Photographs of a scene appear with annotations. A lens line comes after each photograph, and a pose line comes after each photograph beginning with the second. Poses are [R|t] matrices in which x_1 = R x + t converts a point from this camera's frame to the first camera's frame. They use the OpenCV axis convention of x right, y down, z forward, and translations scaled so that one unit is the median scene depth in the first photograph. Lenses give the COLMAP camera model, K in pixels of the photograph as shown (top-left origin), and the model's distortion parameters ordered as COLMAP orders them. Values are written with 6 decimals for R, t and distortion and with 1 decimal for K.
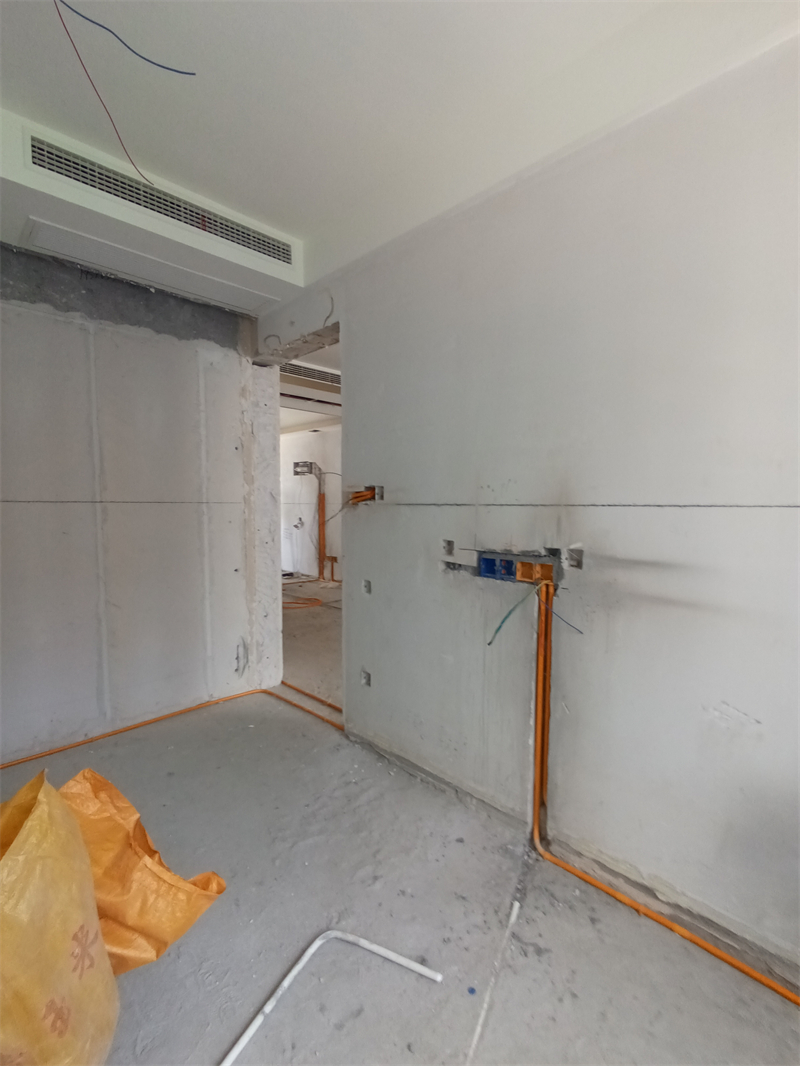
lens RADIAL K [[486.9, 0, 405.4], [0, 486.9, 534.1], [0, 0, 1]] dist [-0.009751, 0.001745]
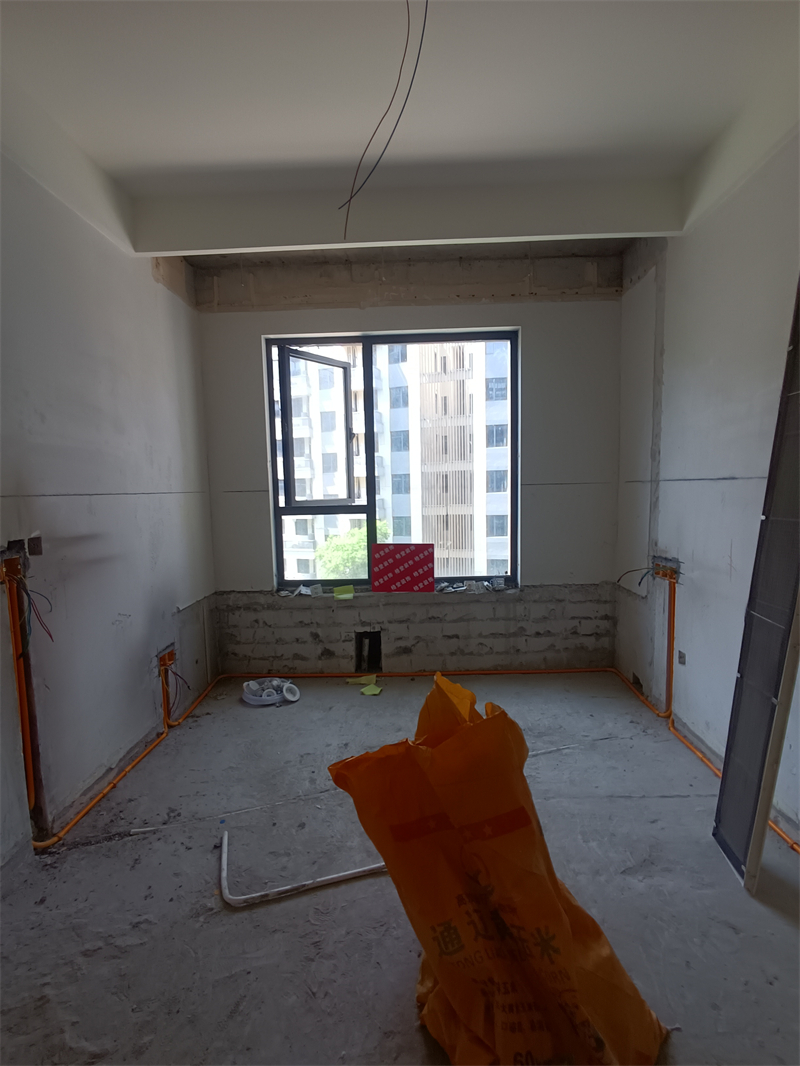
lens RADIAL K [[486.9, 0, 402.6], [0, 486.9, 533.7], [0, 0, 1]] dist [-0.009751, 0.001745]
pose [[-0.687560, -0.059406, 0.723694, -0.982101], [0.059751, 0.988639, 0.137922, -0.075447], [-0.723665, 0.138071, -0.676199, 1.152232]]
